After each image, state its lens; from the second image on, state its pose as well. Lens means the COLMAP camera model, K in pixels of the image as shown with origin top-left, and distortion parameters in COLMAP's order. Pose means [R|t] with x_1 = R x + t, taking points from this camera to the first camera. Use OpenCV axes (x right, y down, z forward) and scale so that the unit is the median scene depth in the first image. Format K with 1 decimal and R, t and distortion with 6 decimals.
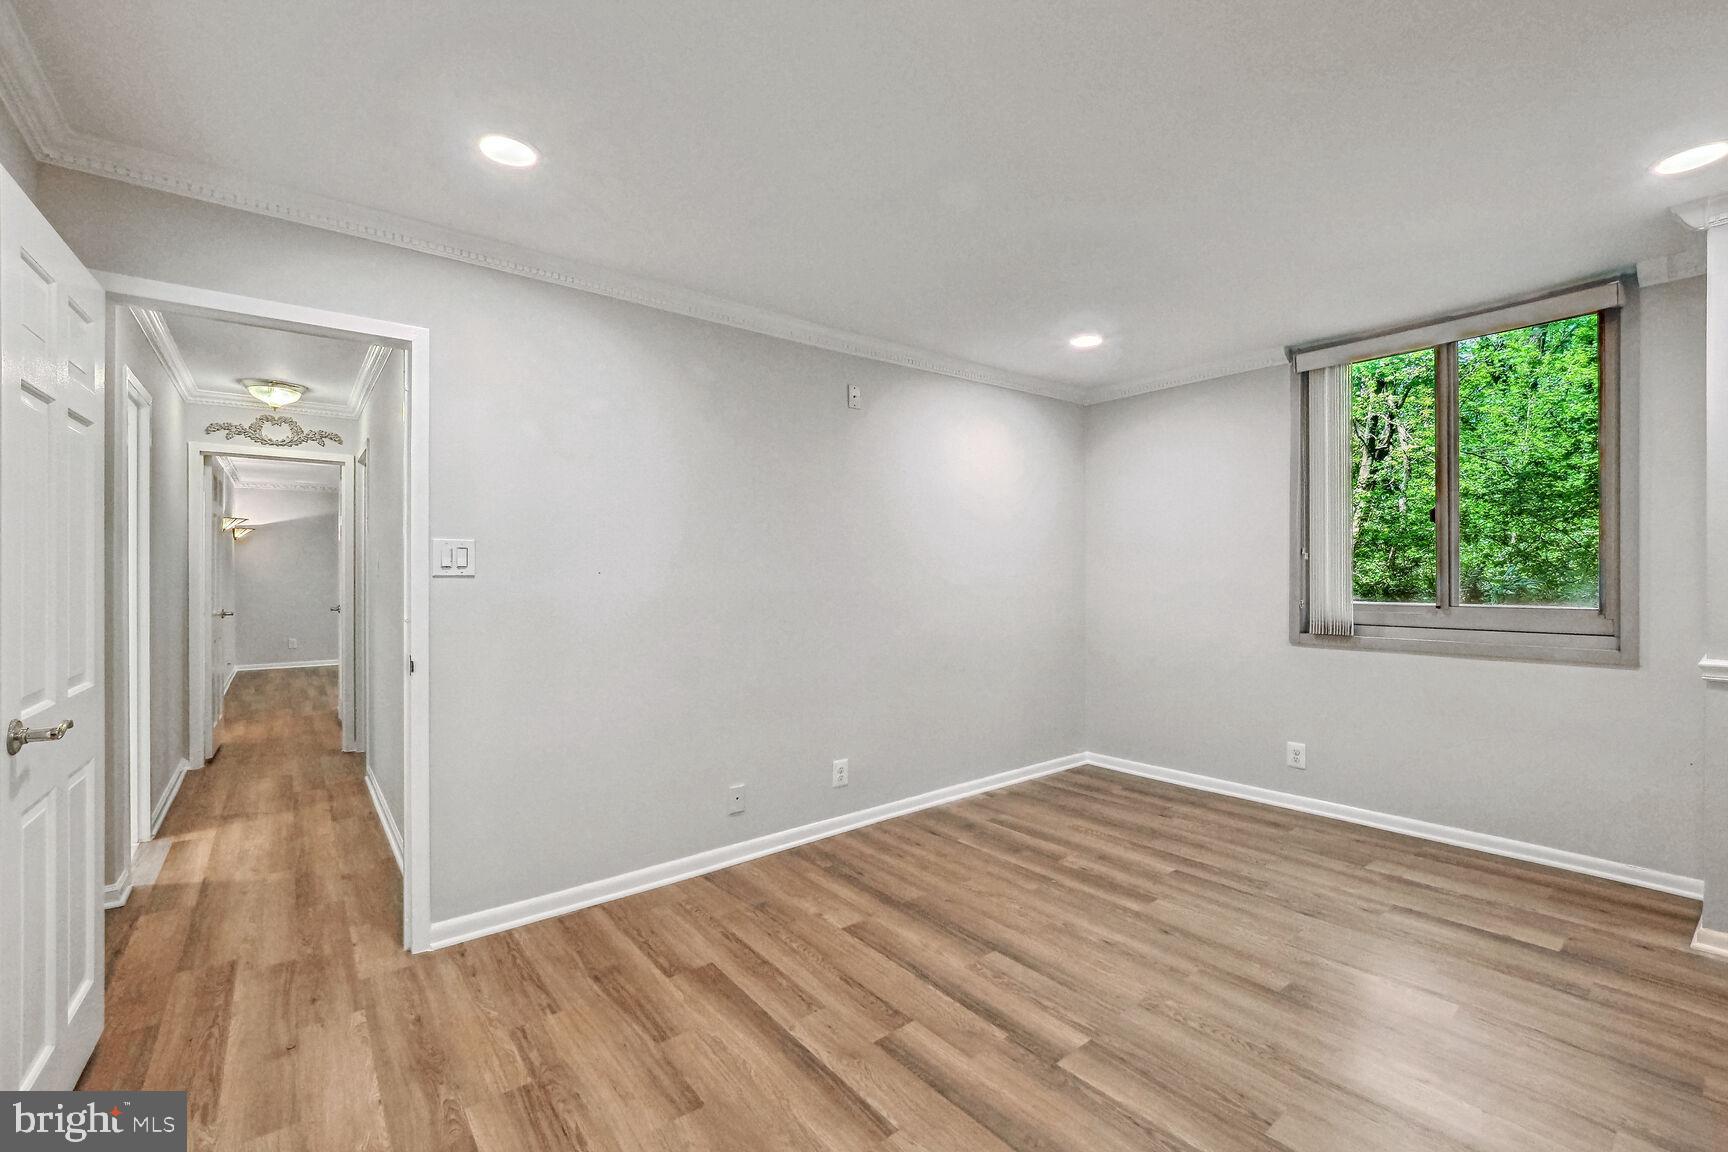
lens RADIAL K [[742.9, 0, 869.5], [0, 742.9, 571.8], [0, 0, 1]] dist [-0.001895, -0.000264]
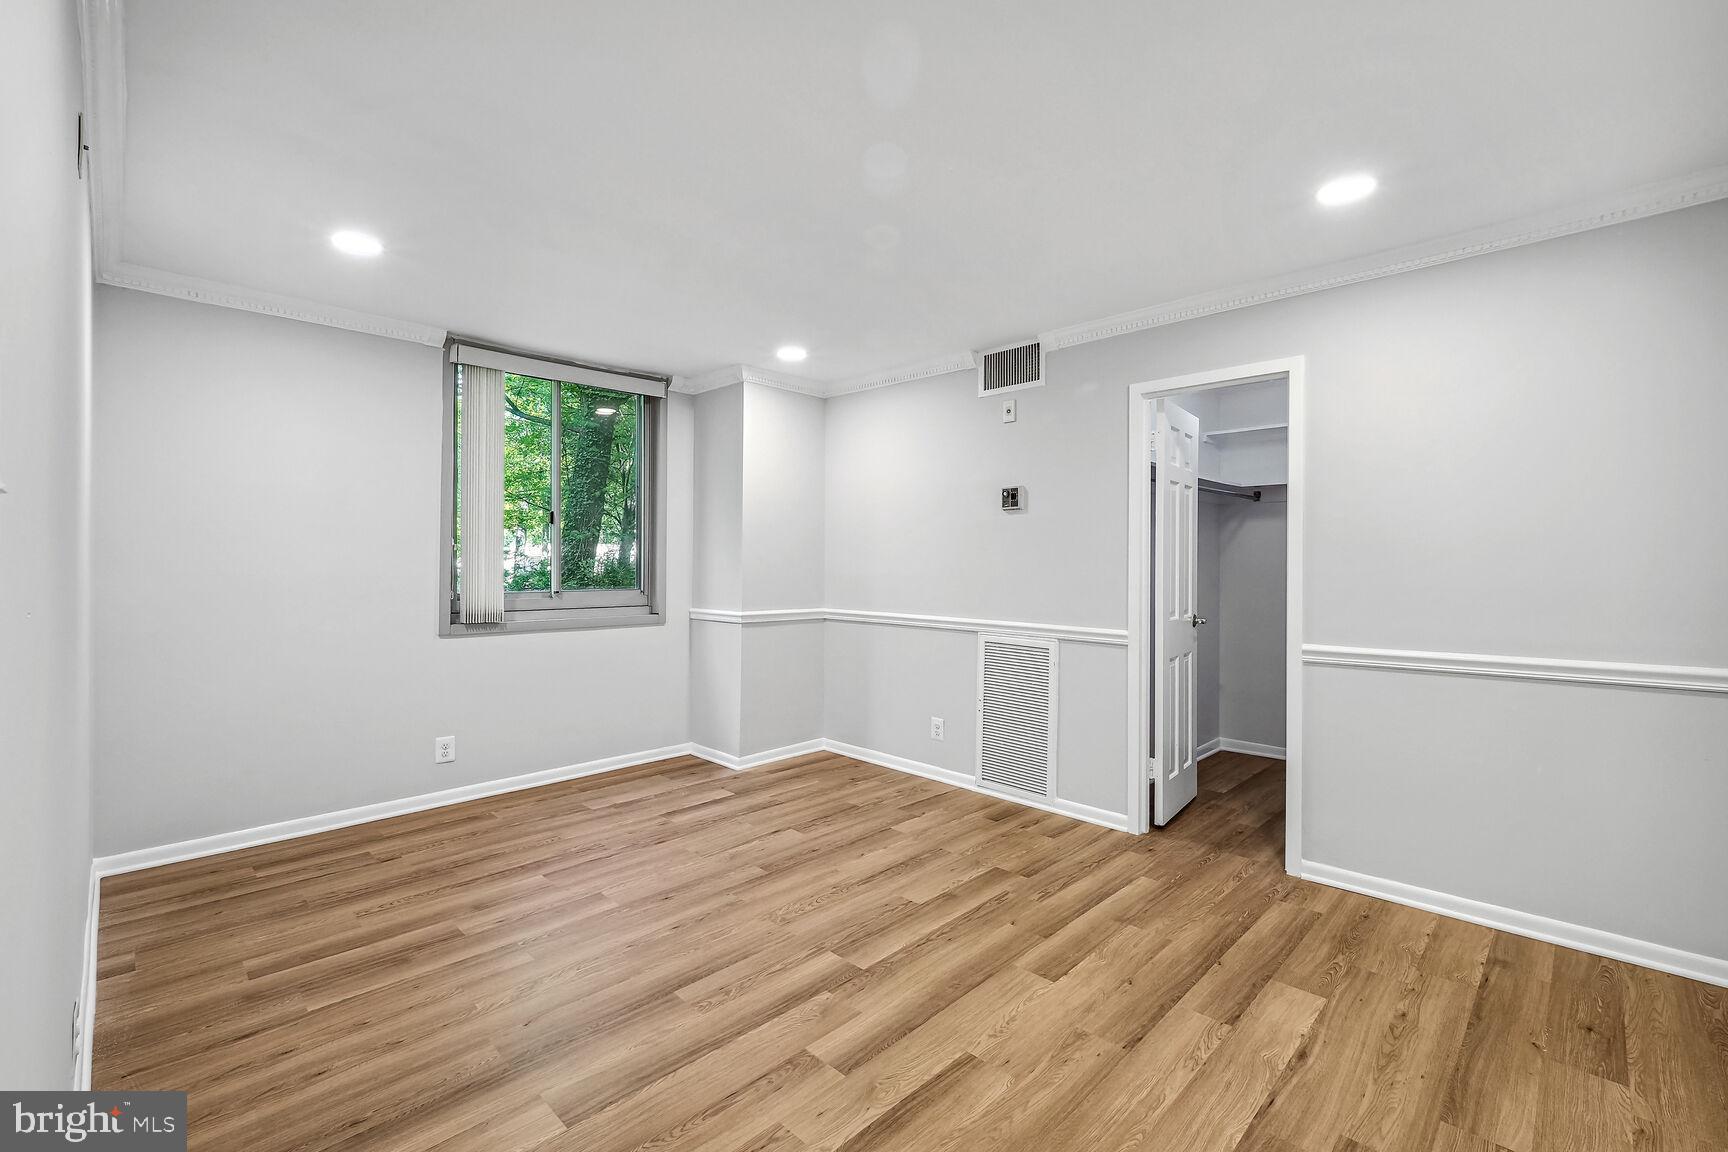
lens RADIAL K [[742.9, 0, 869.5], [0, 742.9, 571.8], [0, 0, 1]] dist [-0.001895, -0.000264]
pose [[-0.119912, -0.002827, 0.992781, -0.620861], [-0.006149, 0.999979, 0.002105, 0.008010], [-0.992765, -0.005853, -0.119927, 0.745356]]
